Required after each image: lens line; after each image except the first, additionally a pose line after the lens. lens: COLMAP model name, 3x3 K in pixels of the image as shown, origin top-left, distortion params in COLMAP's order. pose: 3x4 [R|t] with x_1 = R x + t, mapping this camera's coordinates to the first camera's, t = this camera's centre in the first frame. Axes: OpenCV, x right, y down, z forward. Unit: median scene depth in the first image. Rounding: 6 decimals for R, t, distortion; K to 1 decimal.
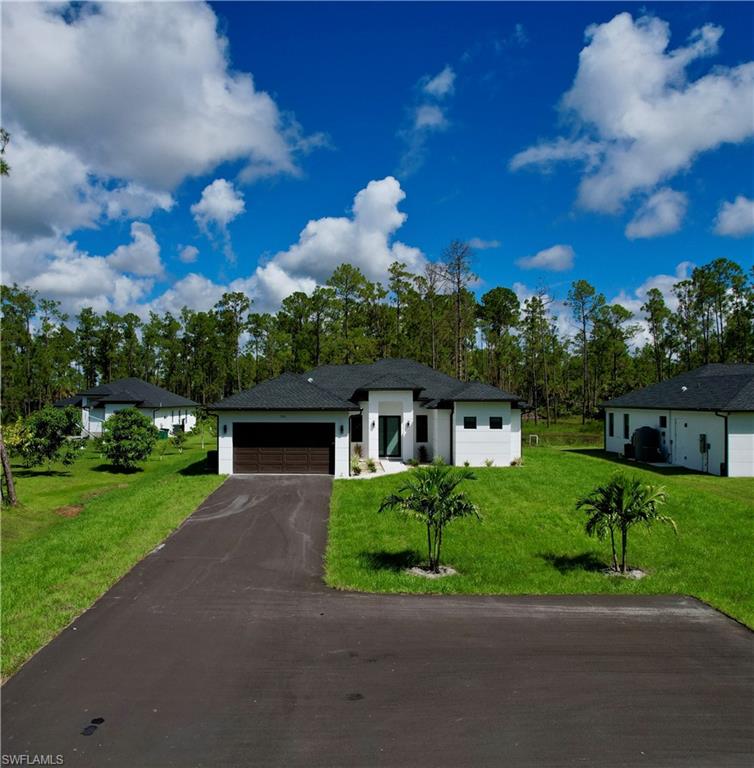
lens RADIAL K [[681.5, 0, 377.0], [0, 681.5, 384.0], [0, 0, 1]] dist [-0.021405, 0.005210]
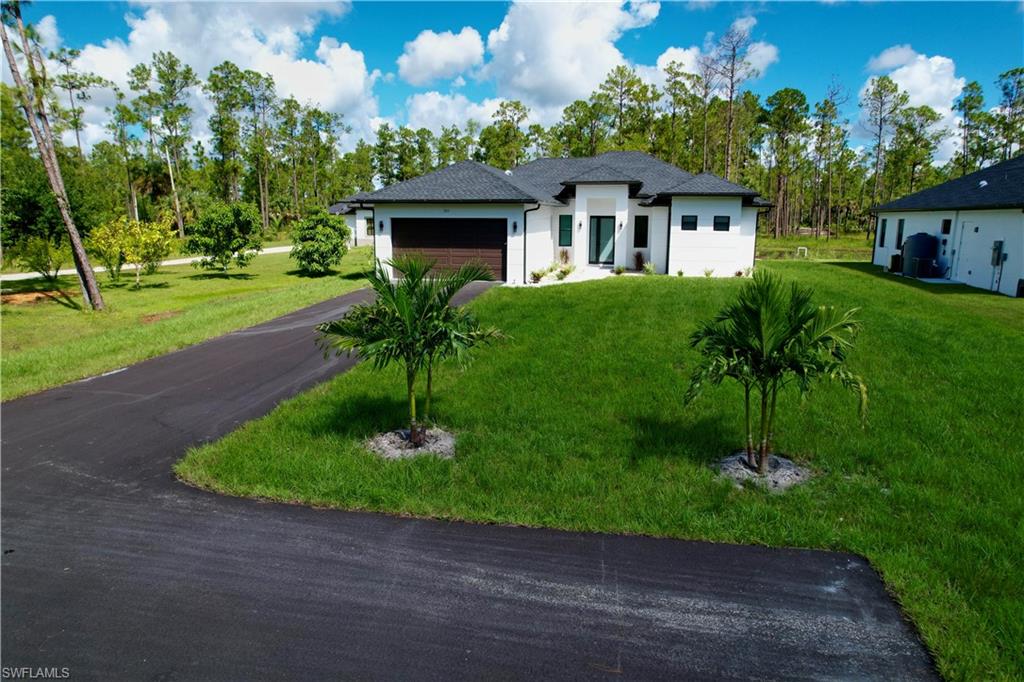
lens RADIAL K [[688.0, 0, 515.6], [0, 688.0, 345.8], [0, 0, 1]] dist [-0.088585, 0.096258]
pose [[0.983853, 0.038789, -0.174726, 0.088734], [0.000325, 0.975843, 0.218472, 0.023839], [0.178979, -0.215001, 0.960073, 0.162562]]
